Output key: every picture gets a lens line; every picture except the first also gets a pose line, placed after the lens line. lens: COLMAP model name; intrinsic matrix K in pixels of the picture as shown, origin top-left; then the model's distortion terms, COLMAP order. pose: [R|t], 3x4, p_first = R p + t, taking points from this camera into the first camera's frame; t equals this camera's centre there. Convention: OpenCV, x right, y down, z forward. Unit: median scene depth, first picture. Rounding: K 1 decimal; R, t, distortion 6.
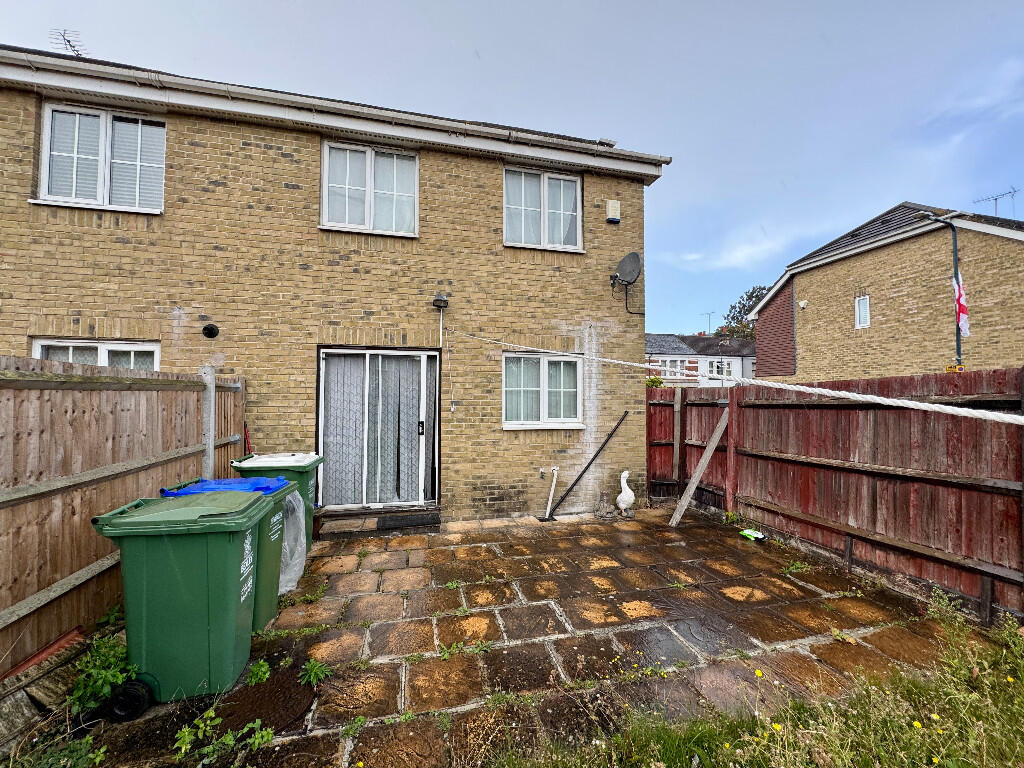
lens RADIAL K [[496.9, 0, 544.2], [0, 496.9, 398.0], [0, 0, 1]] dist [-0.000780, -0.000130]
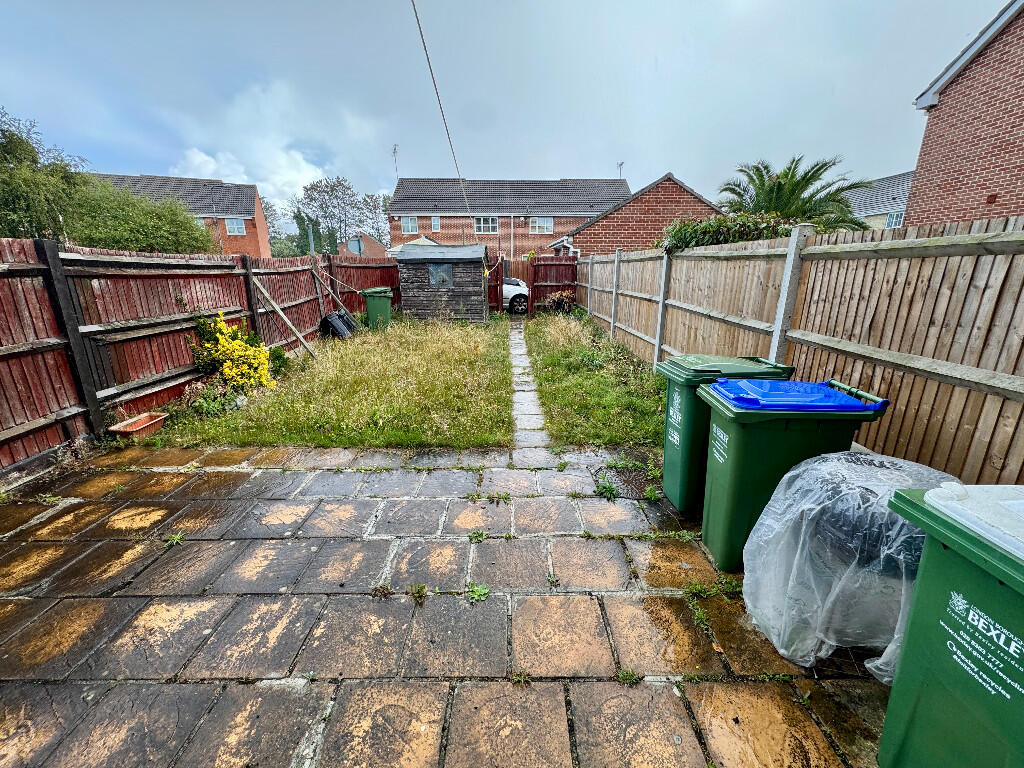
lens RADIAL K [[413.9, 0, 512.0], [0, 413.9, 384.0], [0, 0, 1]] dist [-0.011311, -0.000144]
pose [[-0.966885, -0.072253, 0.244771, -0.329861], [-0.003096, 0.962337, 0.271841, 0.003918], [-0.255194, 0.262082, -0.930693, 1.403007]]
